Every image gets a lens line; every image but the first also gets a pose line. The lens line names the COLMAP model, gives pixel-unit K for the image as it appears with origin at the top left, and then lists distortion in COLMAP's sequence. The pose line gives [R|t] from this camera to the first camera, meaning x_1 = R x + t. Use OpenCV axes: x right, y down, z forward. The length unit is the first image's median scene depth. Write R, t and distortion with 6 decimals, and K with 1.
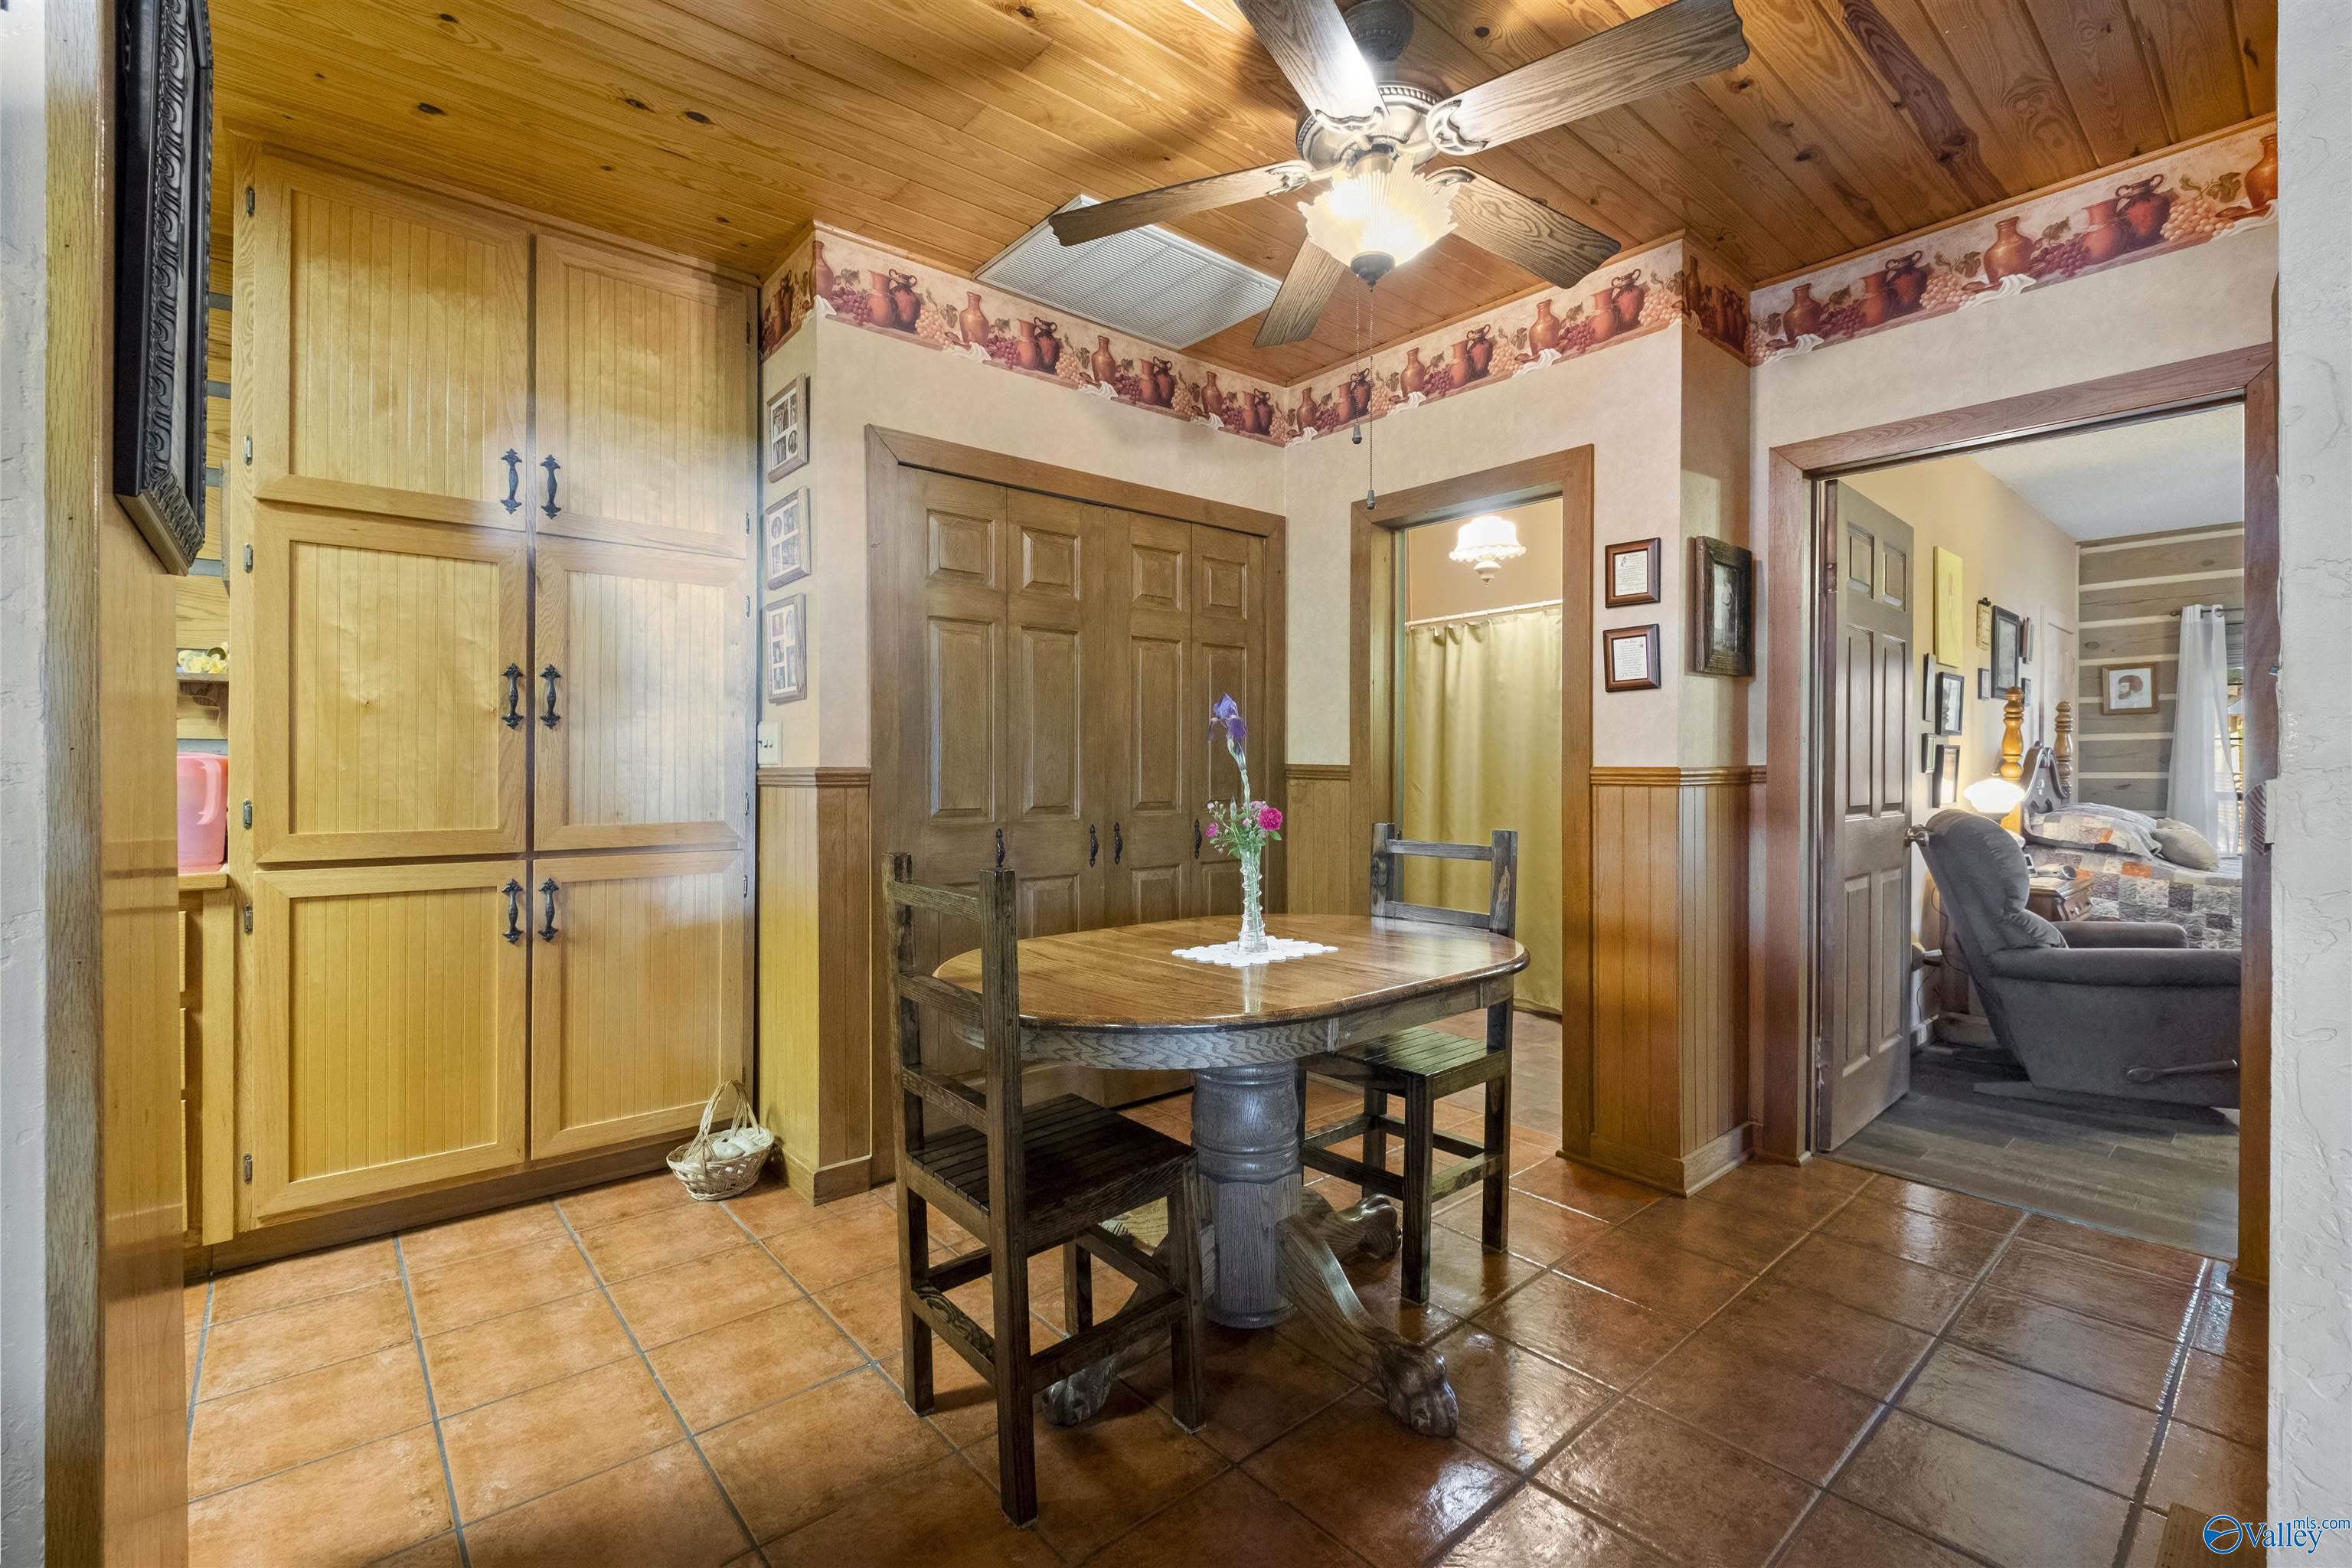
lens RADIAL K [[1039.1, 0, 1178.2], [0, 1039.1, 769.4], [0, 0, 1]] dist [0.006246, -0.004013]
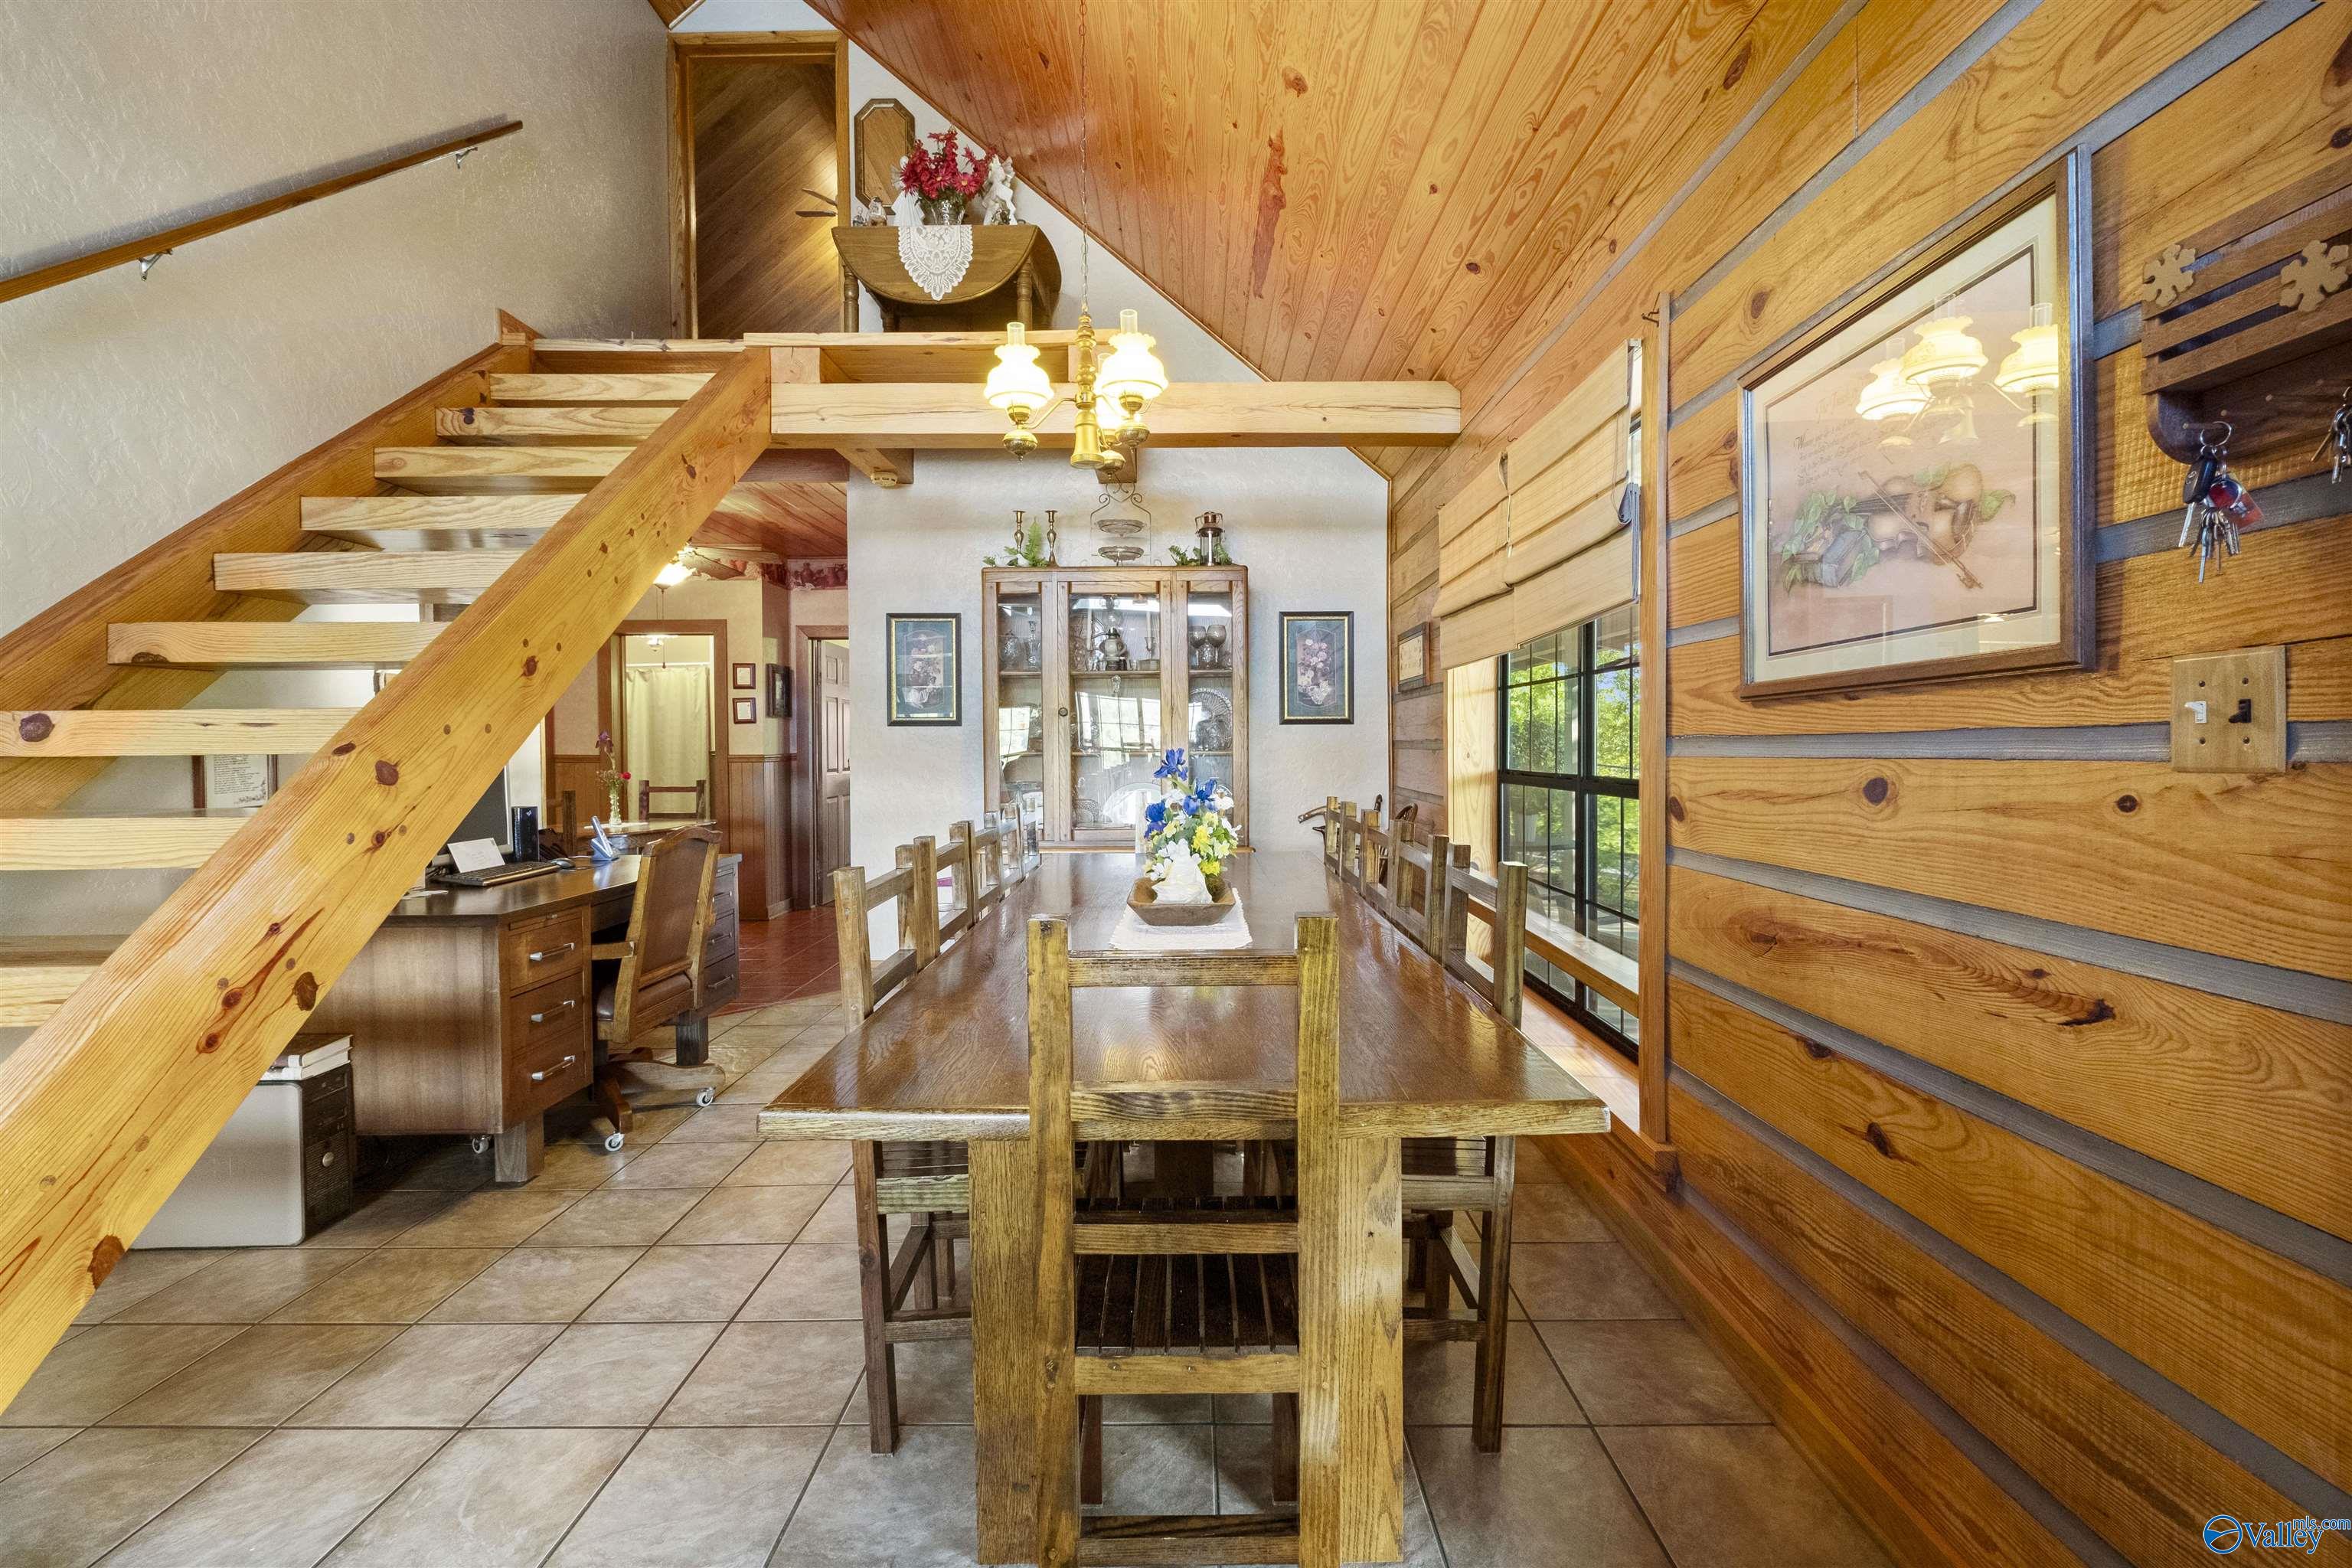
lens RADIAL K [[1039.1, 0, 1184.9], [0, 1039.1, 761.4], [0, 0, 1]] dist [0.006246, -0.004013]
pose [[0.657590, -0.019281, 0.753129, -0.697148], [0.008580, 0.999799, 0.018105, -0.020631], [-0.753327, -0.005444, 0.657624, -1.333090]]
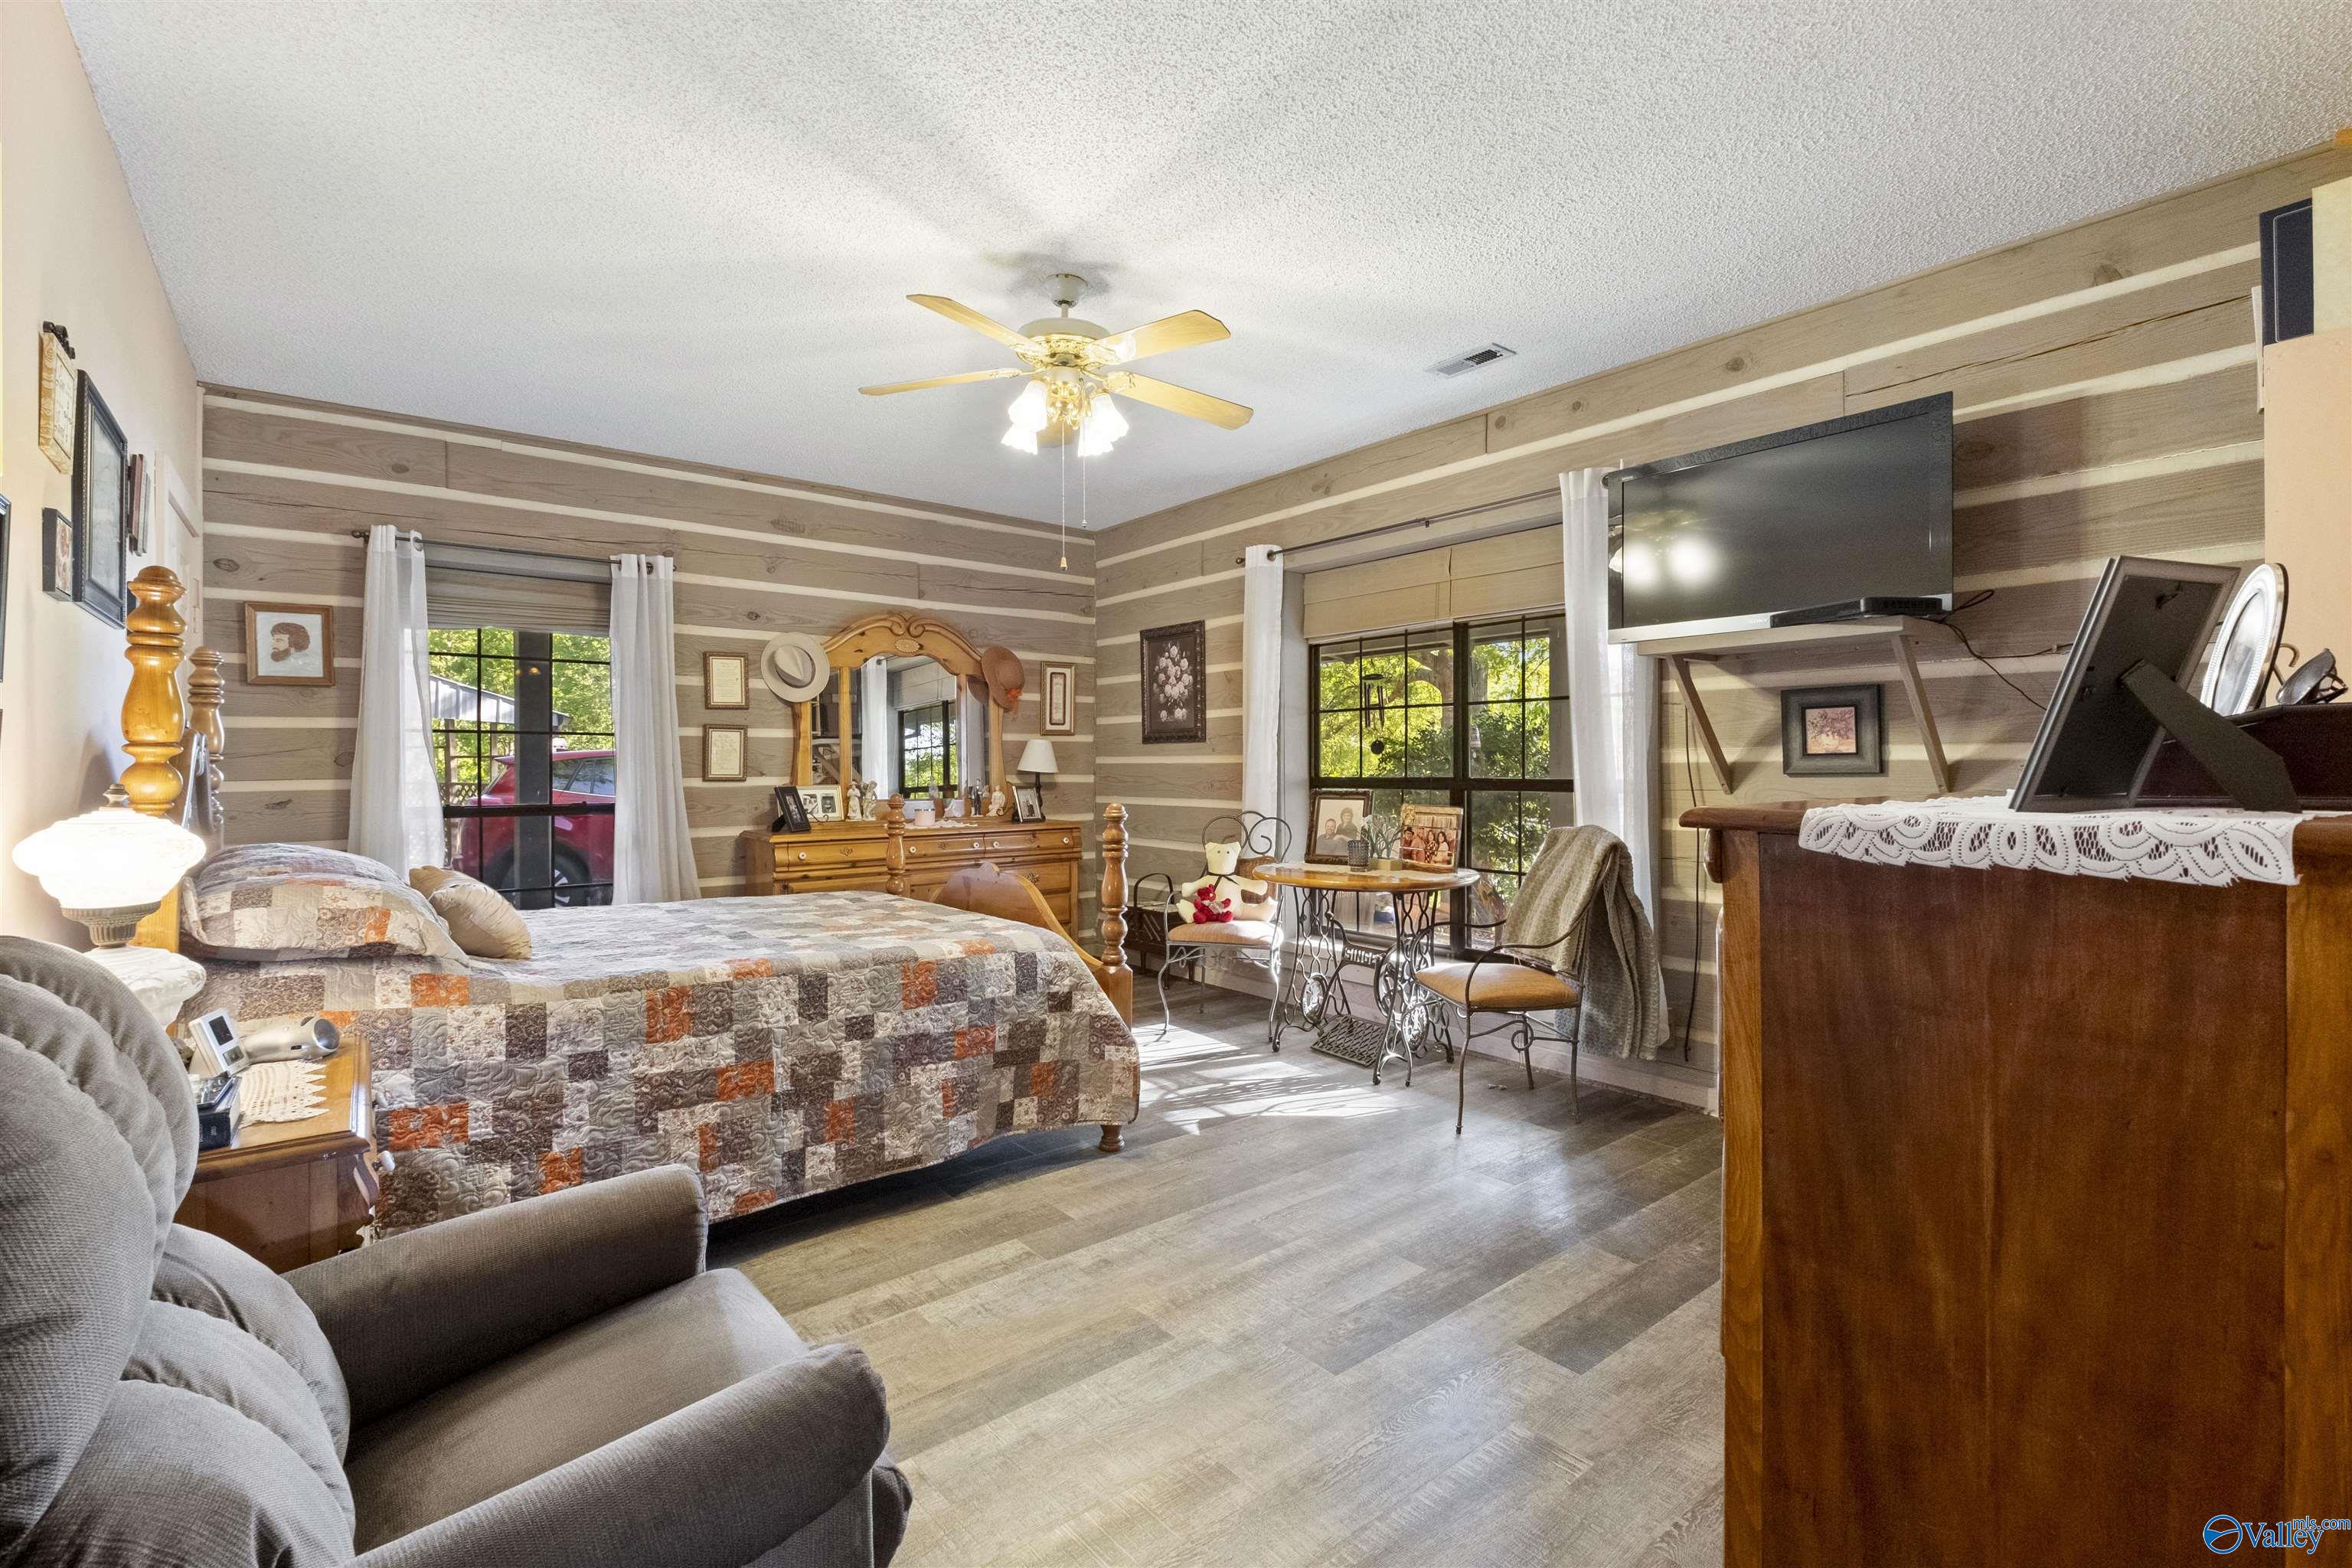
lens RADIAL K [[1039.1, 0, 1165.3], [0, 1039.1, 771.5], [0, 0, 1]] dist [0.006246, -0.004013]
pose [[0.051324, -0.005856, 0.998665, 0.347888], [0.006833, 0.999961, 0.005513, -0.002606], [-0.998659, 0.006541, 0.051362, 0.483629]]
